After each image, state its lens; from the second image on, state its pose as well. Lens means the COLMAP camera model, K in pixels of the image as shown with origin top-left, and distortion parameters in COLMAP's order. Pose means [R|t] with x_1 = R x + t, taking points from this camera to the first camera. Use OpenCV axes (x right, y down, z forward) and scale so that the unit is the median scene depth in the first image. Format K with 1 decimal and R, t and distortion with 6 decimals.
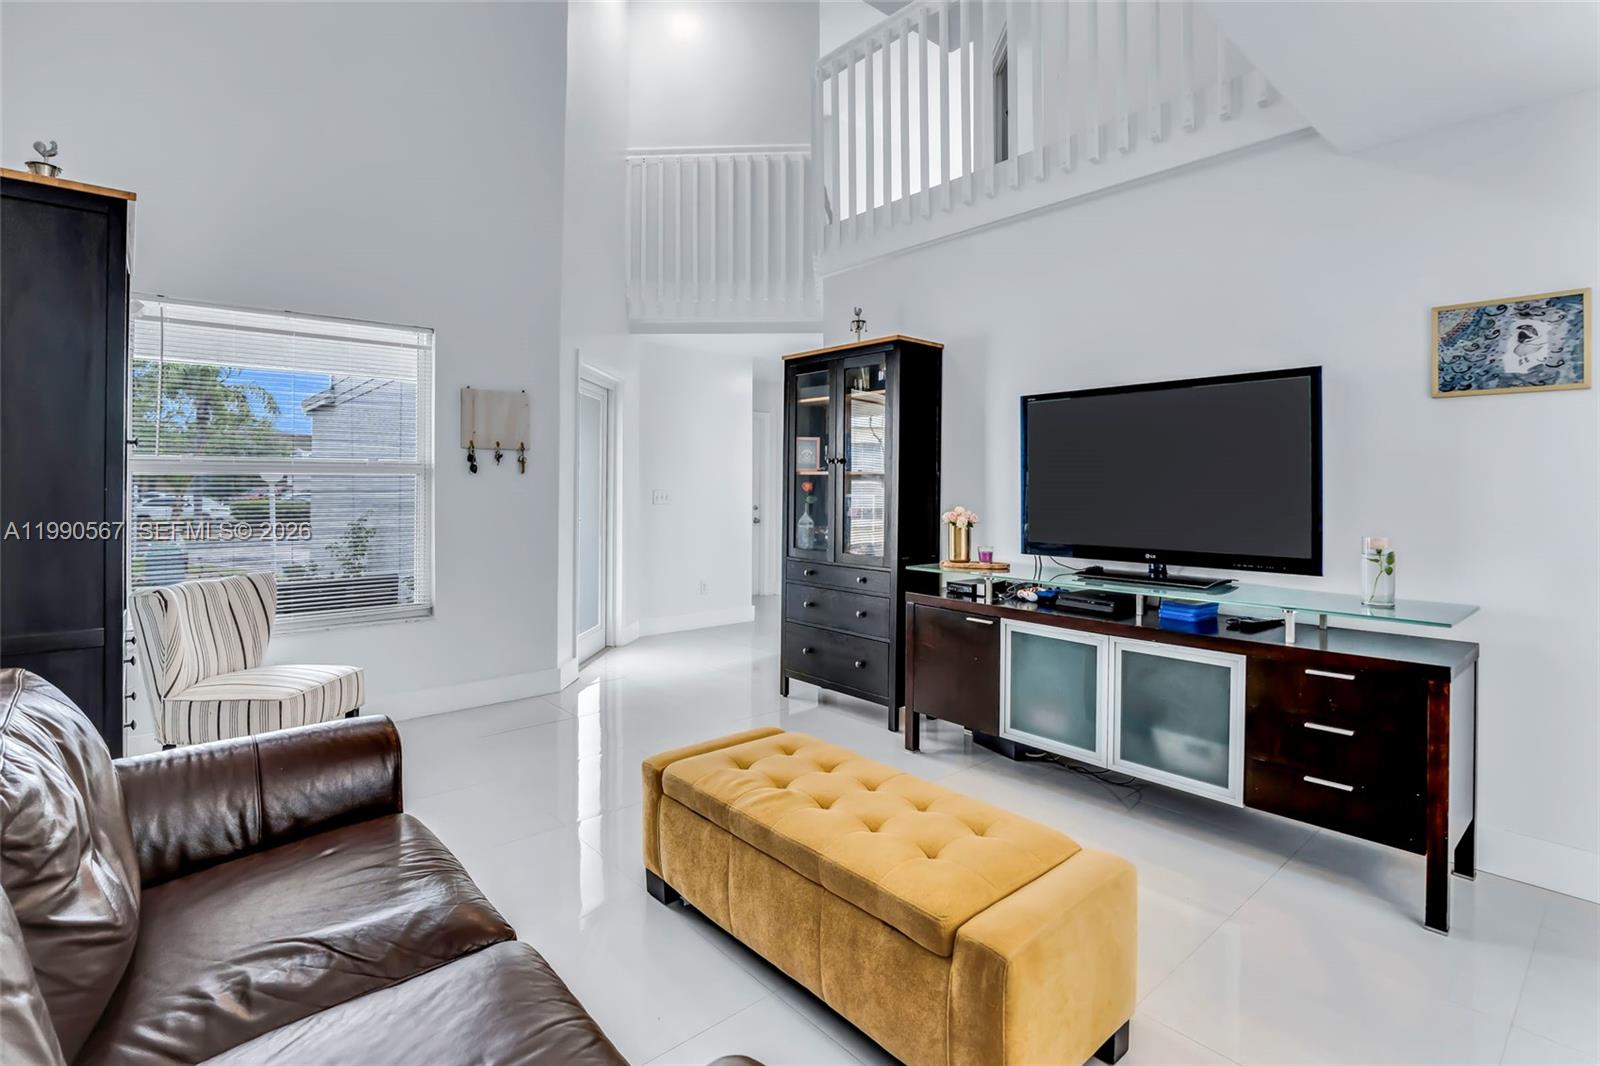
lens RADIAL K [[760.2, 0, 808.4], [0, 760.2, 469.2], [0, 0, 1]] dist [-0.007966, -0.000529]
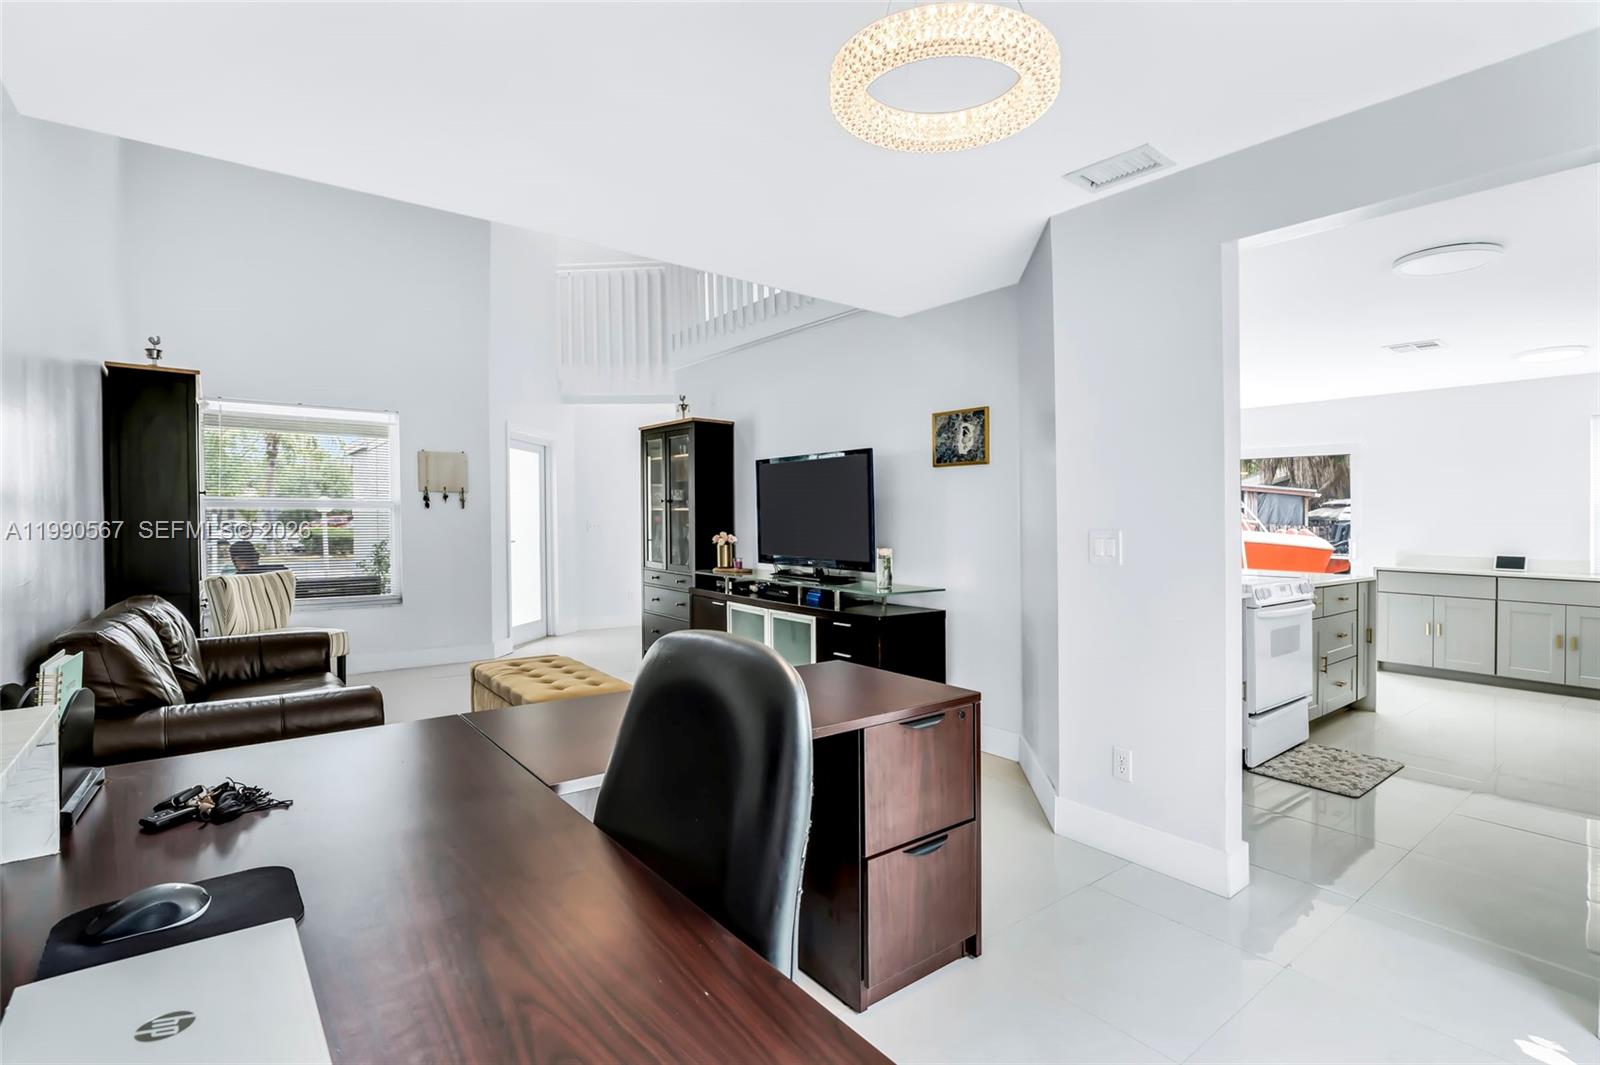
lens RADIAL K [[755.1, 0, 810.0], [0, 755.1, 500.9], [0, 0, 1]] dist [-0.013577, 0.000179]
pose [[0.998450, 0.003714, -0.055538, 0.526998], [-0.003962, 0.999983, -0.004360, -0.007730], [0.055521, 0.004573, 0.998447, -0.578565]]
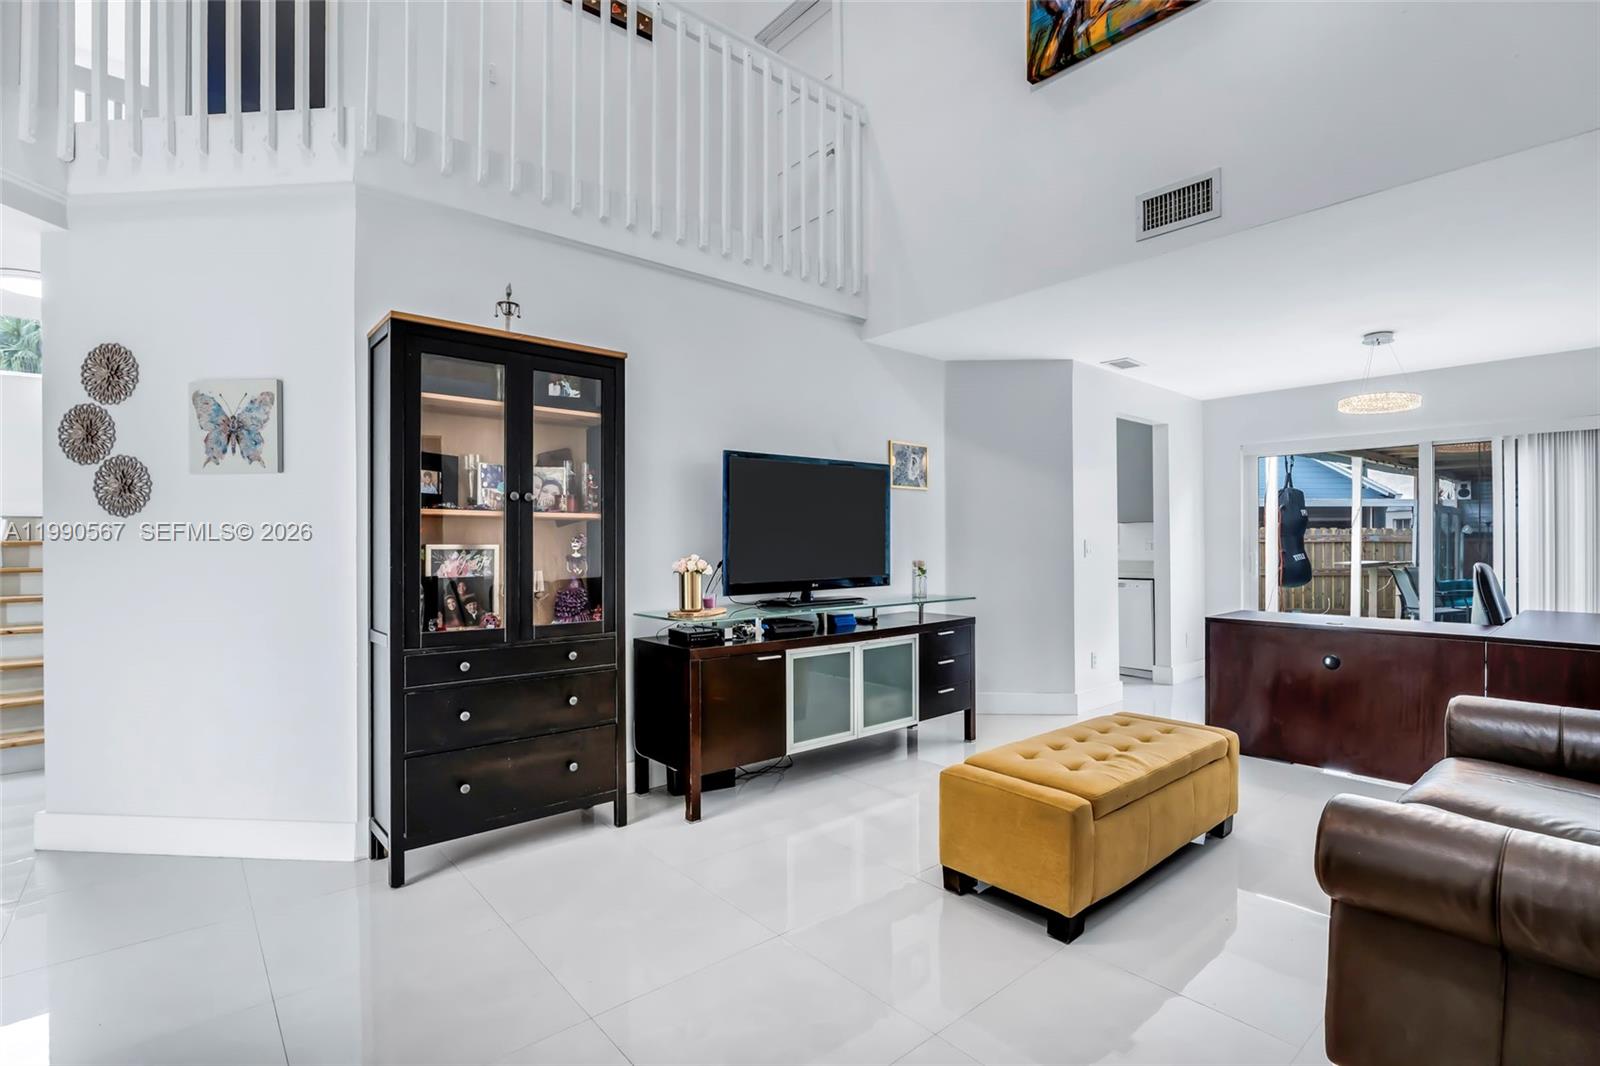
lens RADIAL K [[738.8, 0, 800.0], [0, 738.8, 533.0], [0, 0, 1]] dist [-0.001776, -0.000512]
pose [[0.024687, 0.005745, 0.999679, -0.853452], [-0.018595, 0.999813, -0.005286, 0.027691], [-0.999522, -0.018458, 0.024789, 0.965643]]
